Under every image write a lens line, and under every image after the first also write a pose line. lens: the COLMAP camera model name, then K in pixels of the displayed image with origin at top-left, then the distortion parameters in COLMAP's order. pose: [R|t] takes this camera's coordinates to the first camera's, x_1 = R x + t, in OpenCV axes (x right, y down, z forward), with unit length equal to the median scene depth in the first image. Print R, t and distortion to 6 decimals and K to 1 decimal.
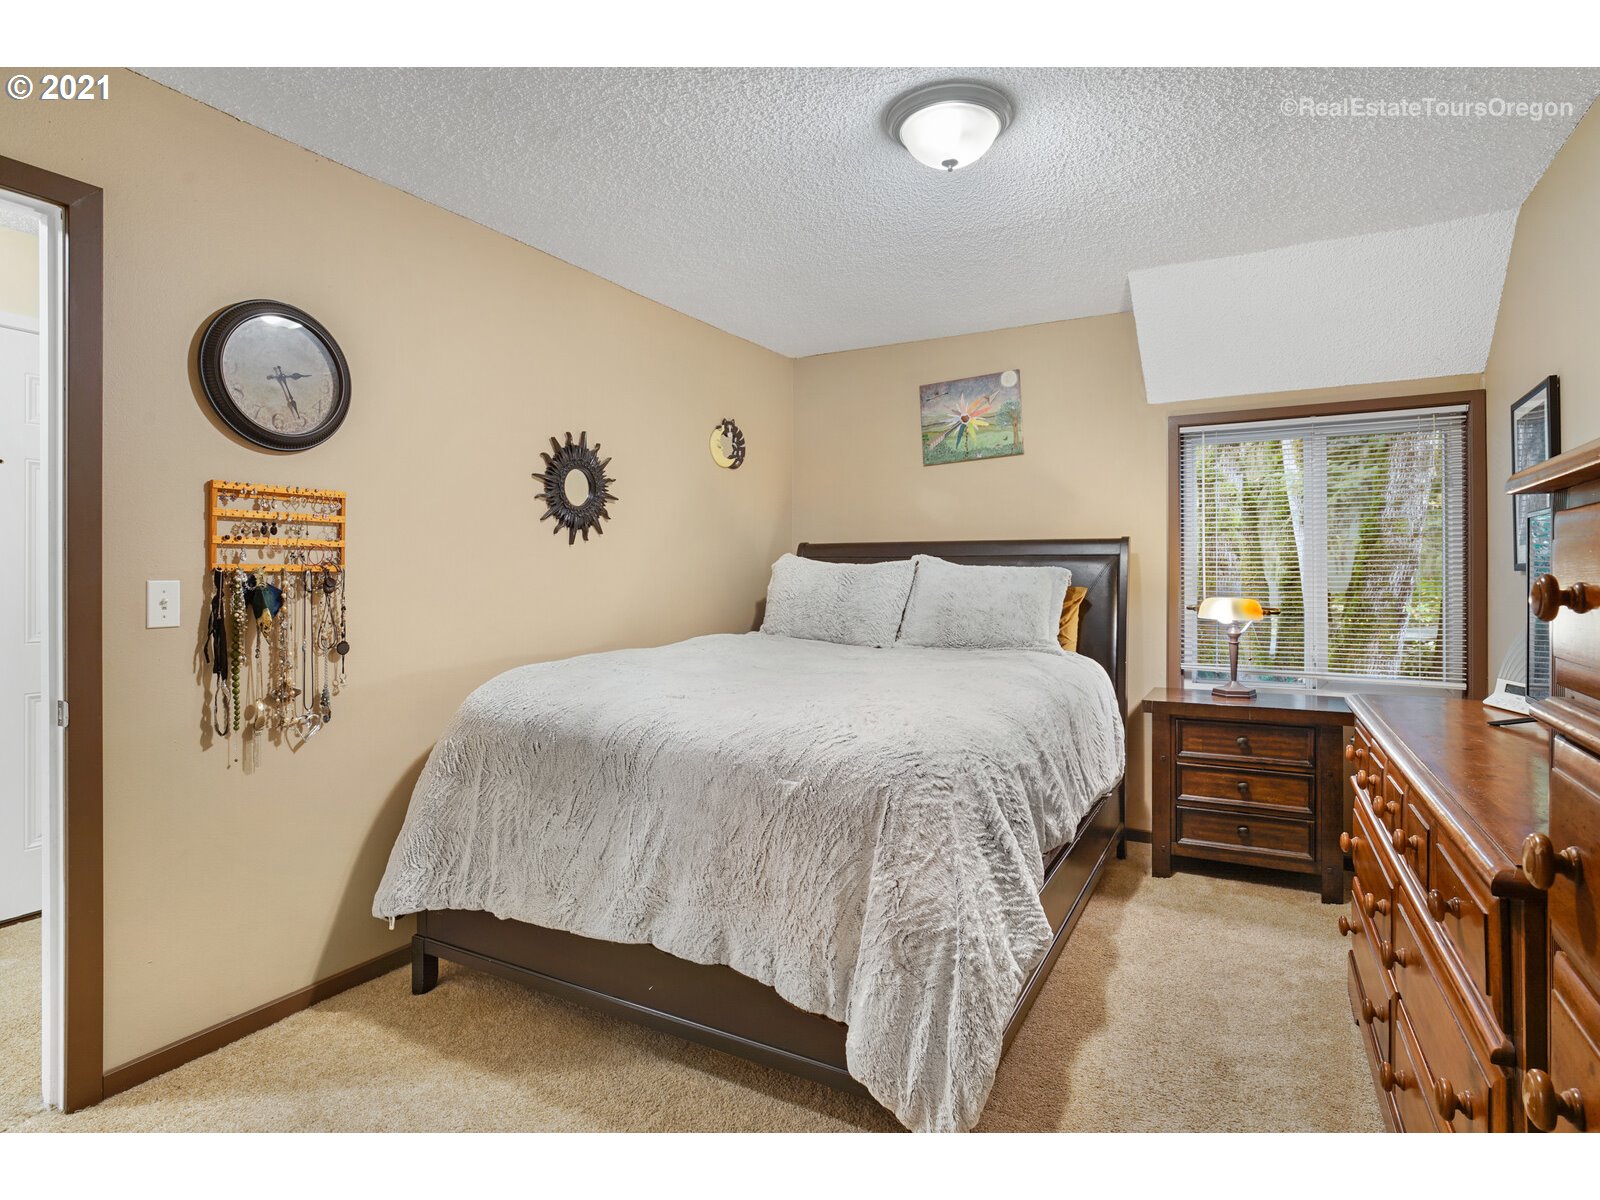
lens RADIAL K [[877.5, 0, 803.1], [0, 877.5, 565.8], [0, 0, 1]] dist [-0.003773, 0.000208]
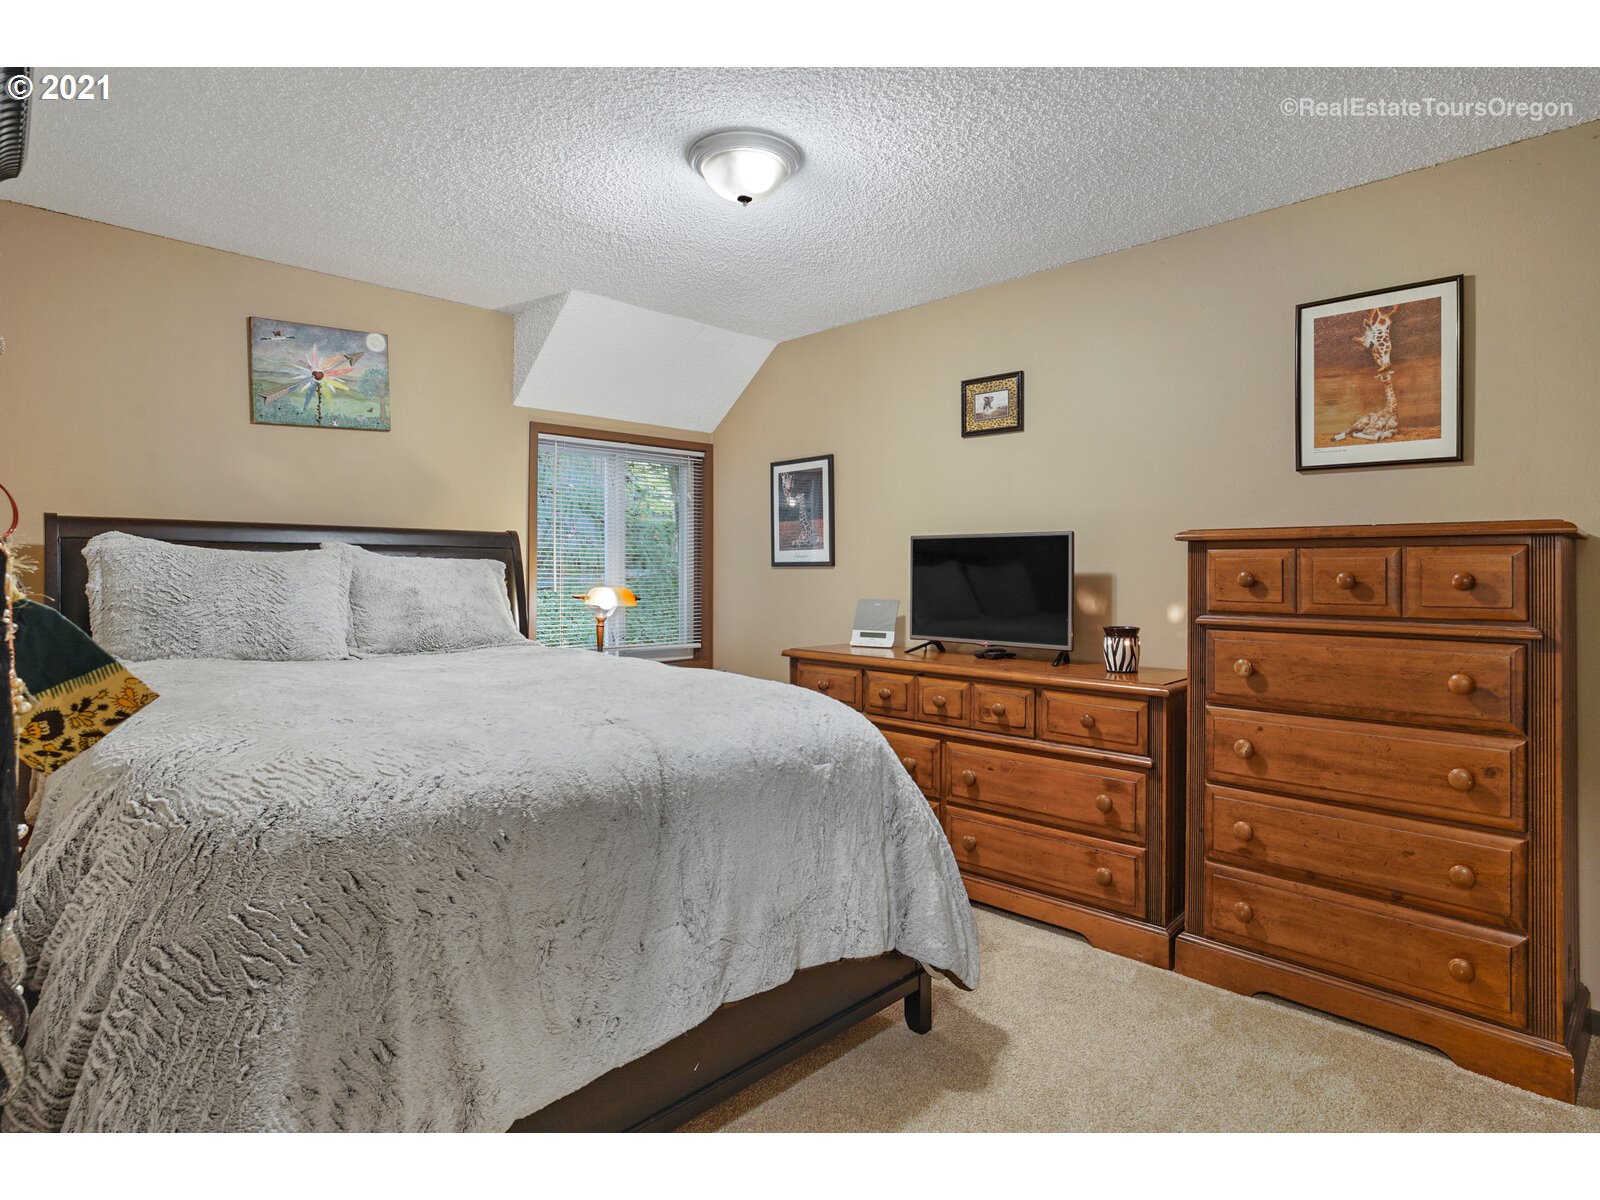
lens RADIAL K [[877.5, 0, 803.1], [0, 877.5, 565.8], [0, 0, 1]] dist [-0.003773, 0.000208]
pose [[0.272385, 0.008982, 0.962146, -0.484093], [-0.010145, 0.999928, -0.006463, 0.009502], [-0.962135, -0.008001, 0.272457, 0.354341]]
